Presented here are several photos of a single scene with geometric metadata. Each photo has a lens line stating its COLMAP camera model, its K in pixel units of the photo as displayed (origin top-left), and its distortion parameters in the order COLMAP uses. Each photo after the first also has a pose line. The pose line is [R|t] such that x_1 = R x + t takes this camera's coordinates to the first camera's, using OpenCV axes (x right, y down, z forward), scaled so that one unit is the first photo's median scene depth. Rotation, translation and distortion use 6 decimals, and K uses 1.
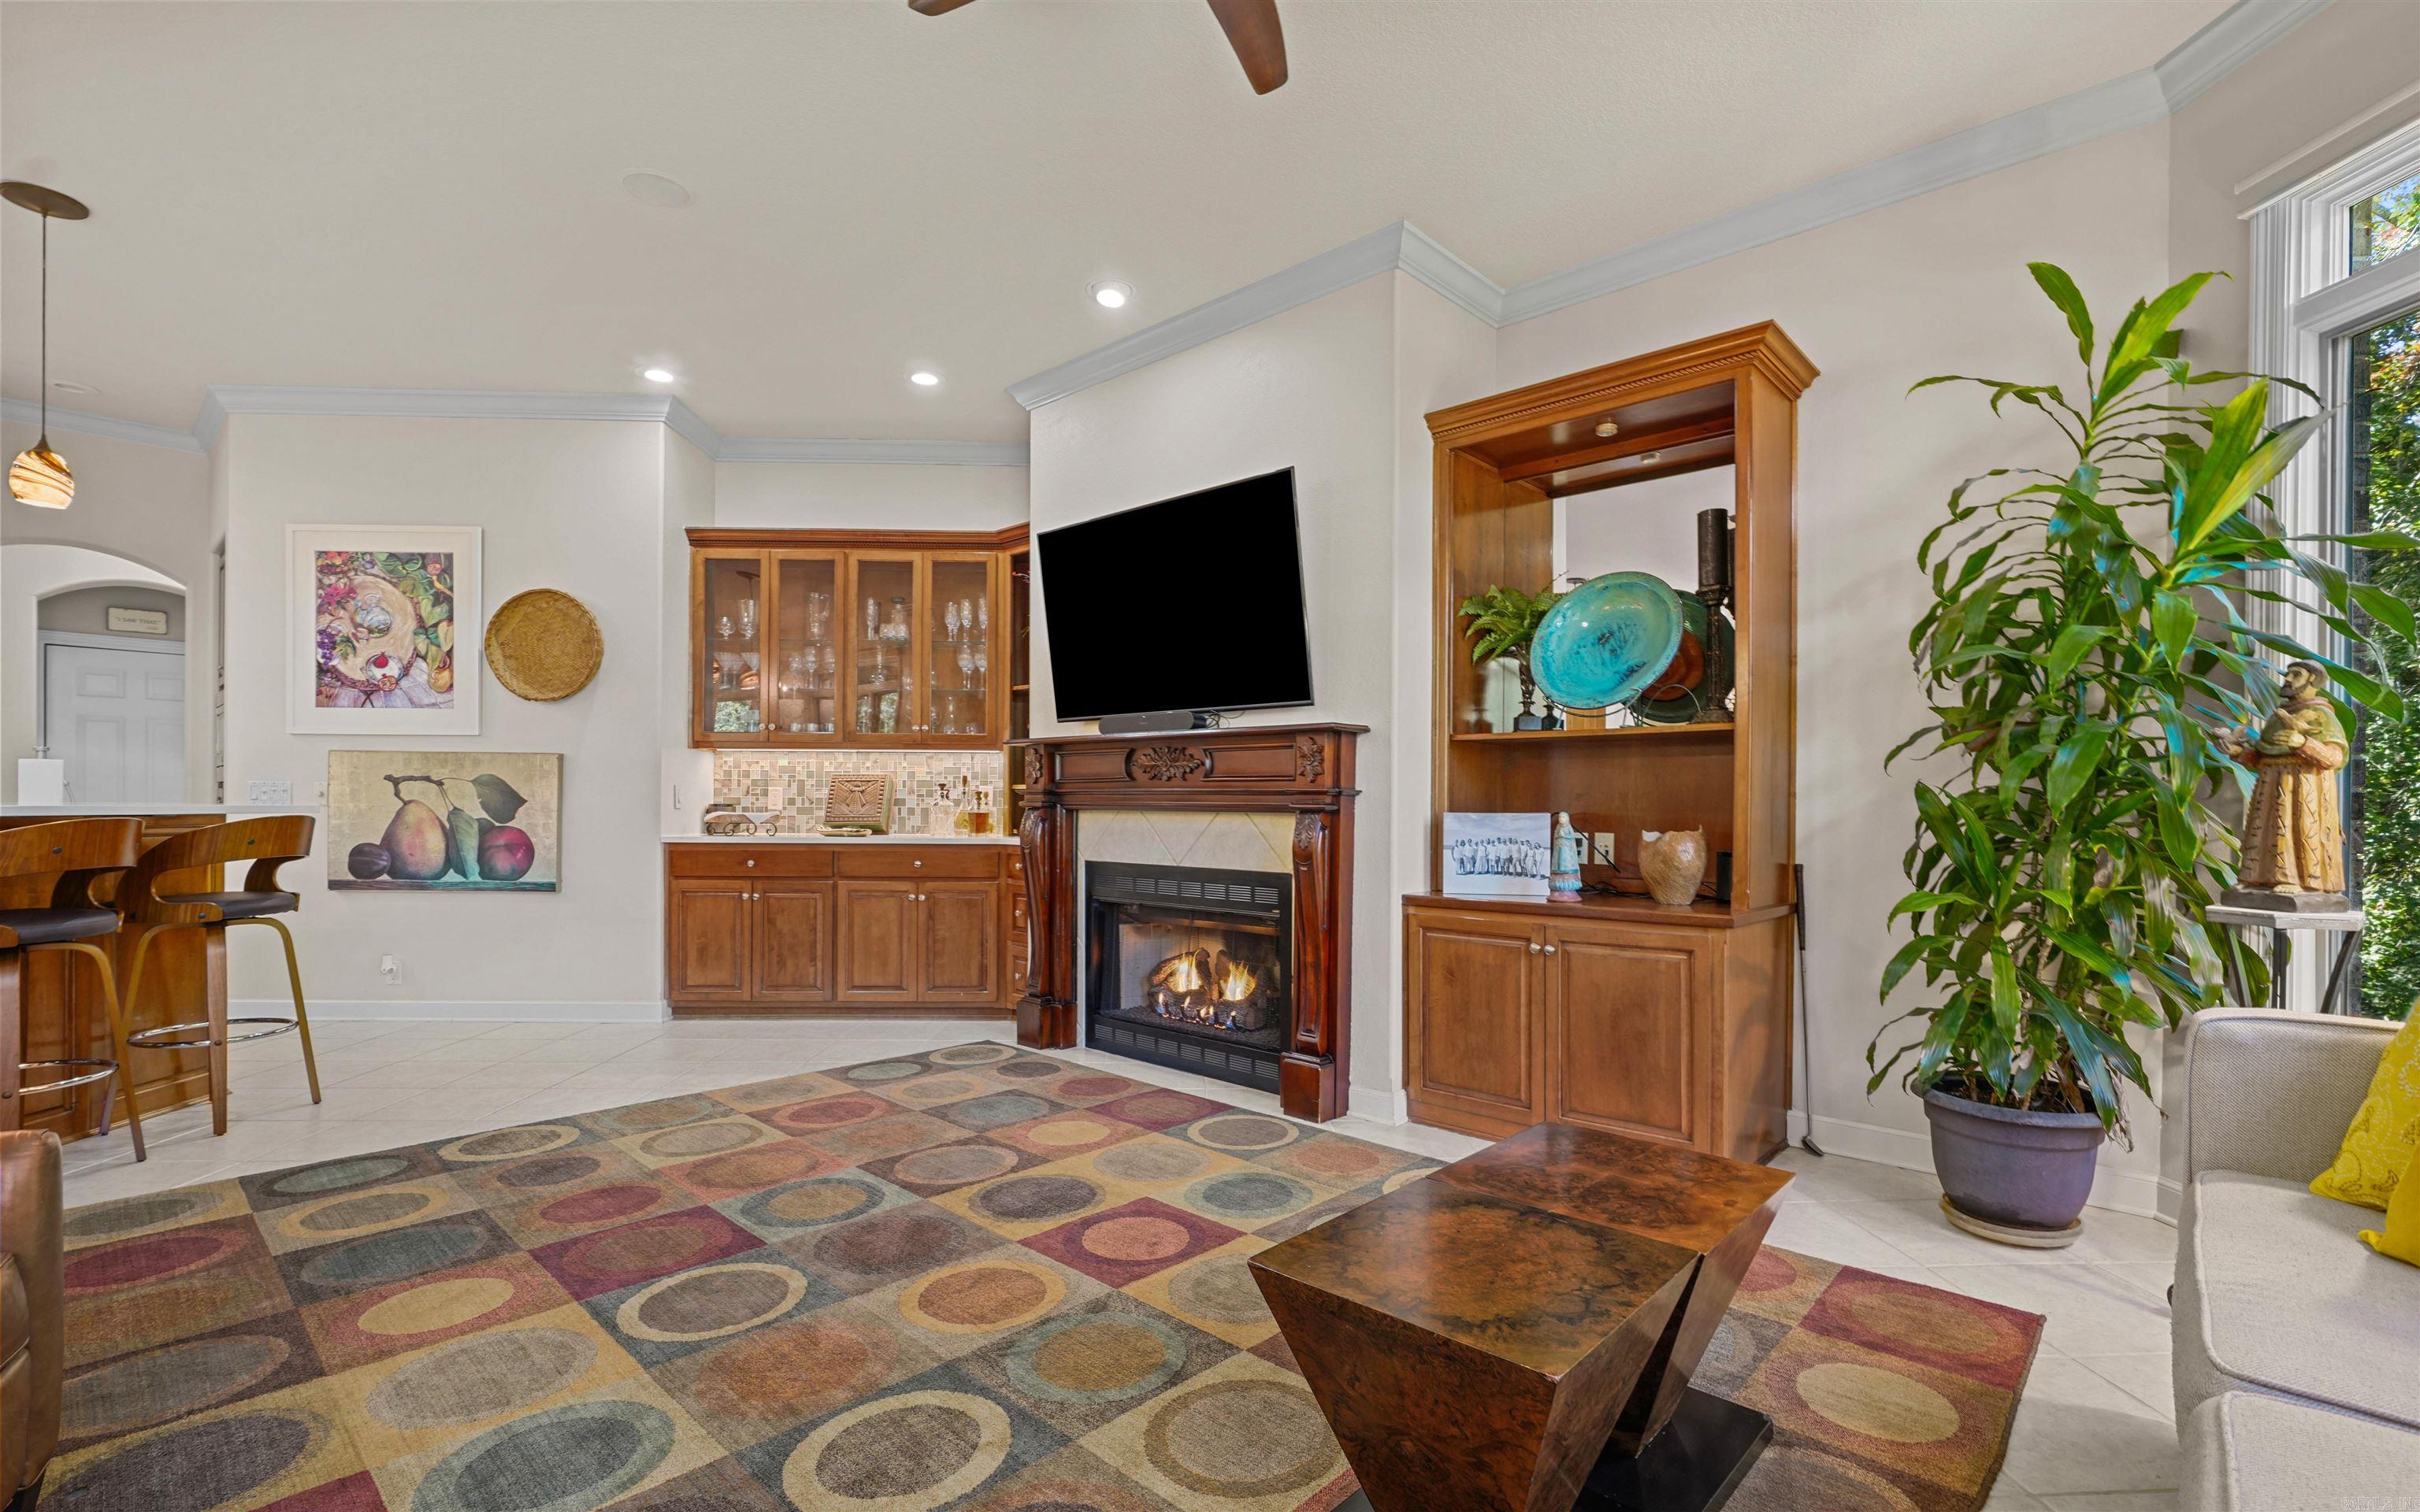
lens RADIAL K [[1083.1, 0, 1206.1], [0, 1083.1, 820.3], [0, 0, 1]] dist [-0.002939, -0.000096]
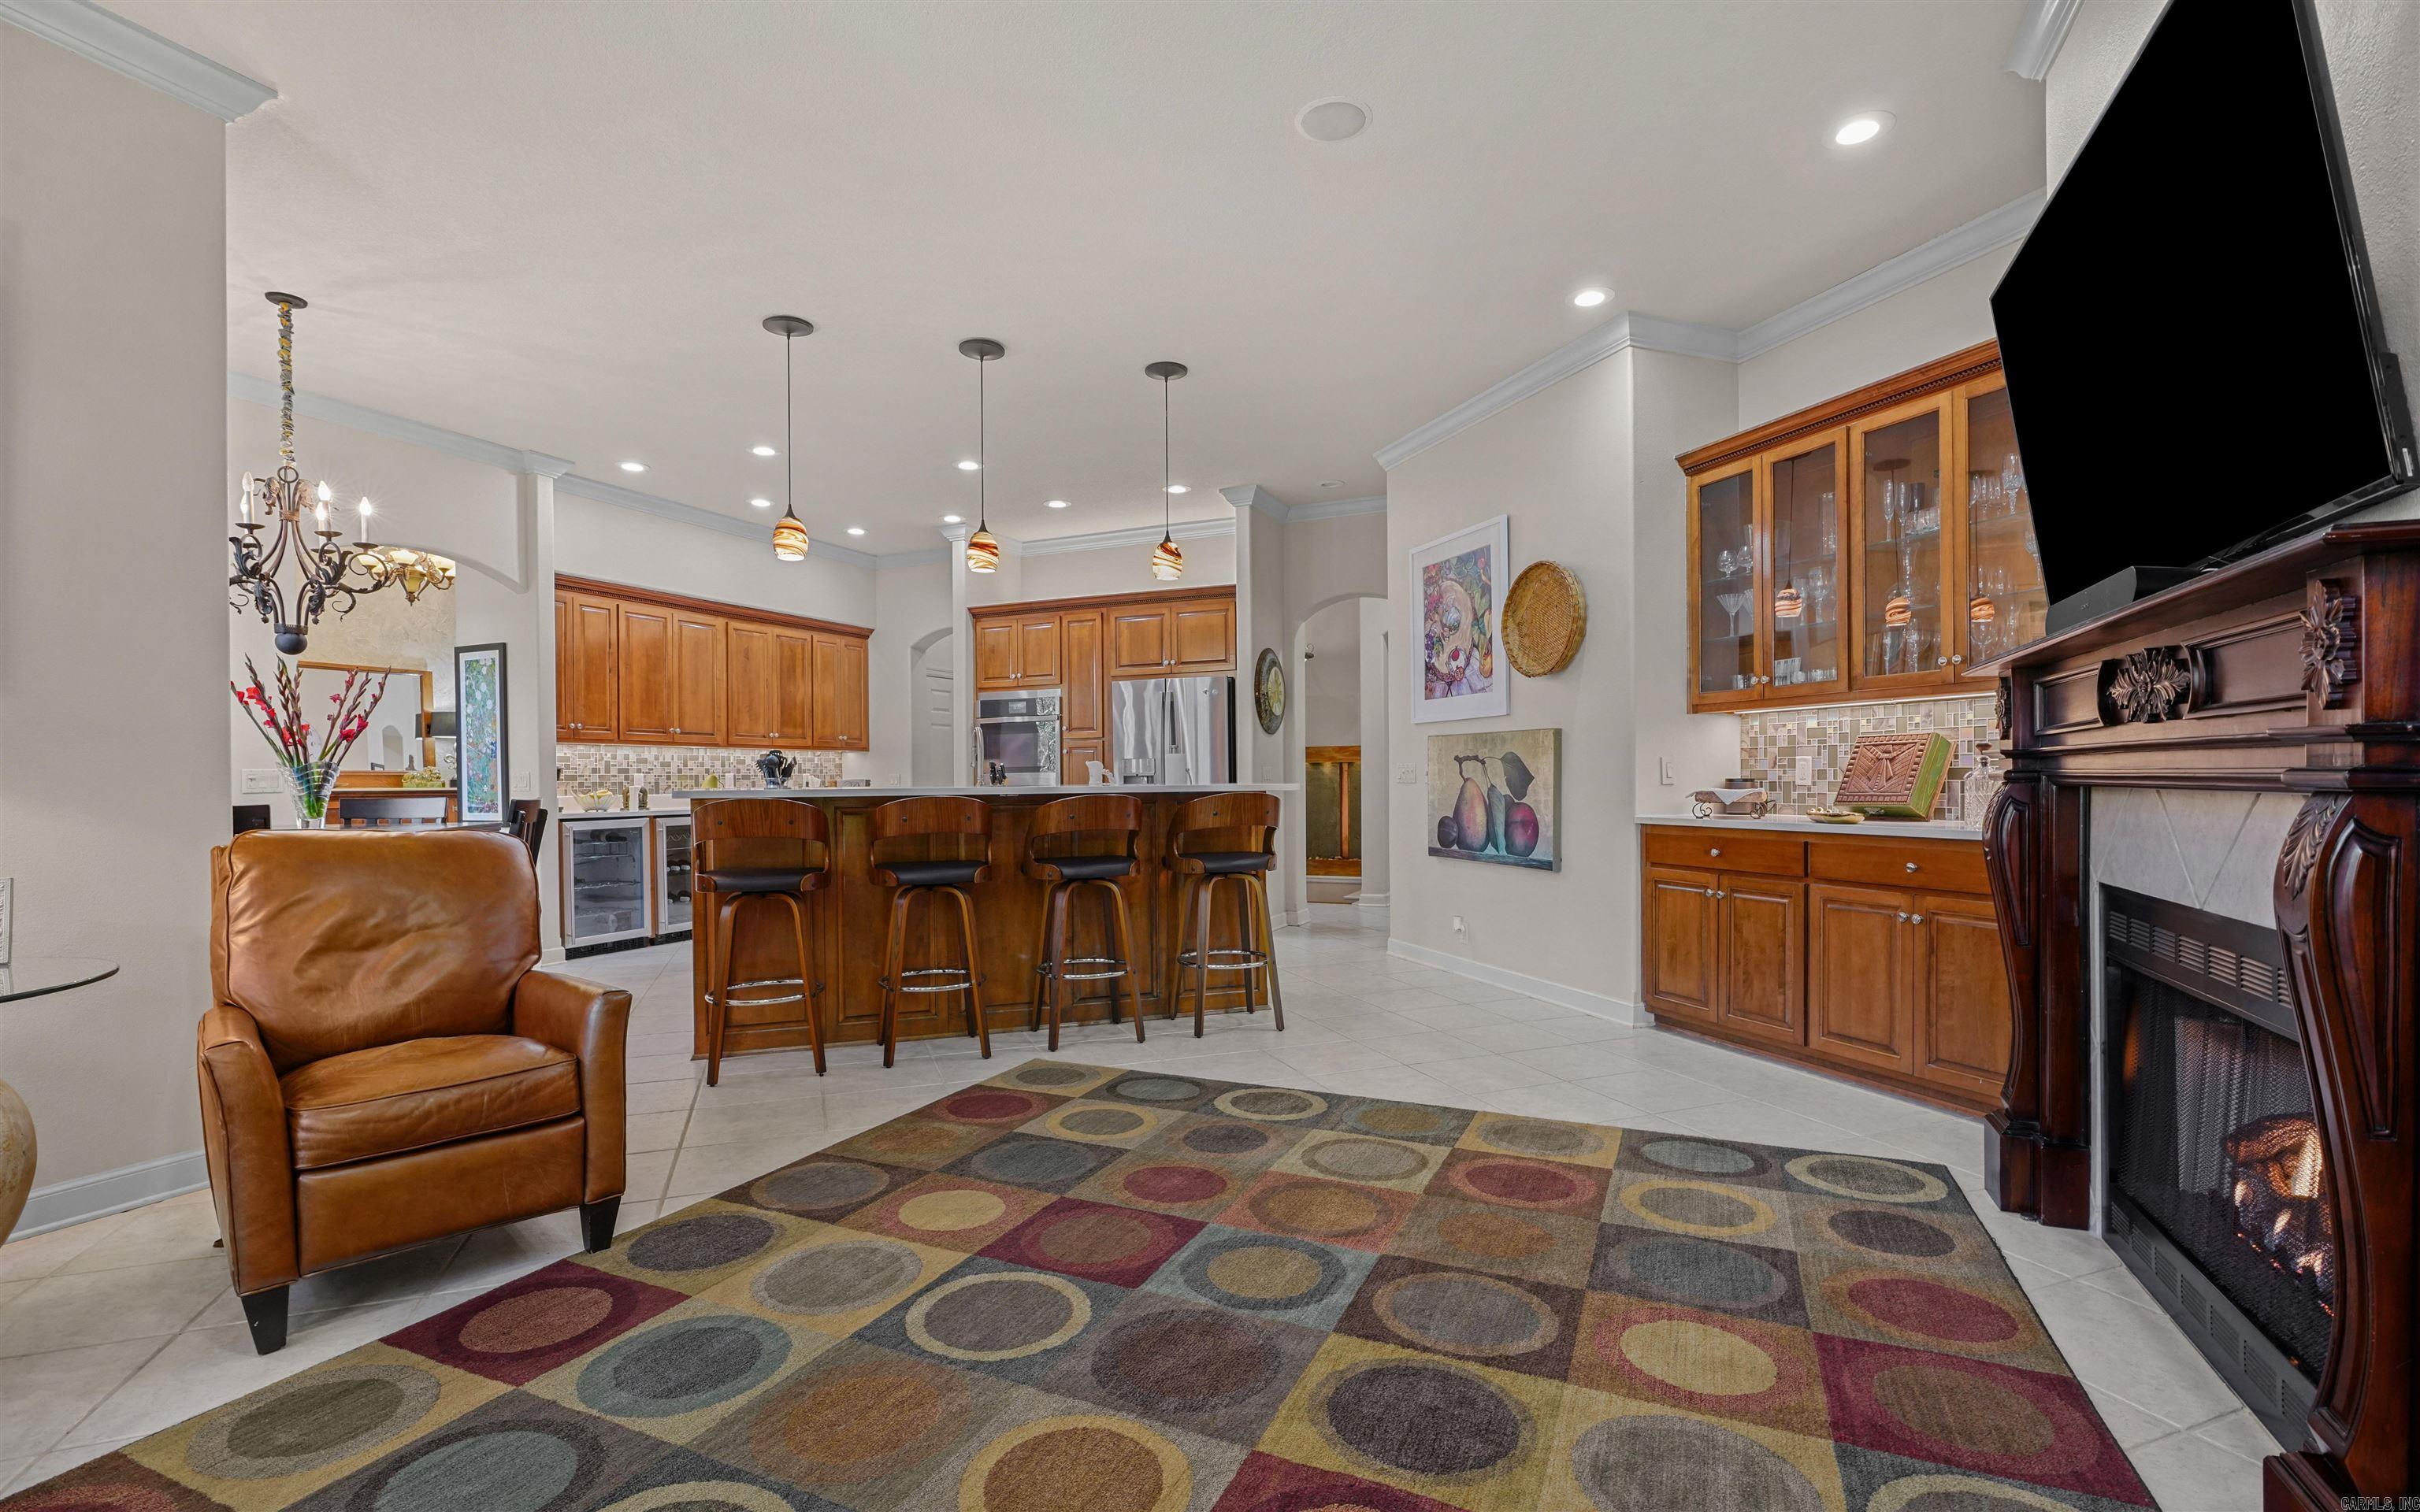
lens RADIAL K [[1084.6, 0, 1203.6], [0, 1084.6, 800.2], [0, 0, 1]] dist [-0.012286, 0.000775]
pose [[0.322111, 0.010163, -0.946647, 0.221637], [-0.002284, 0.999948, 0.009958, -0.006465], [0.946699, -0.001045, 0.322117, 0.389362]]
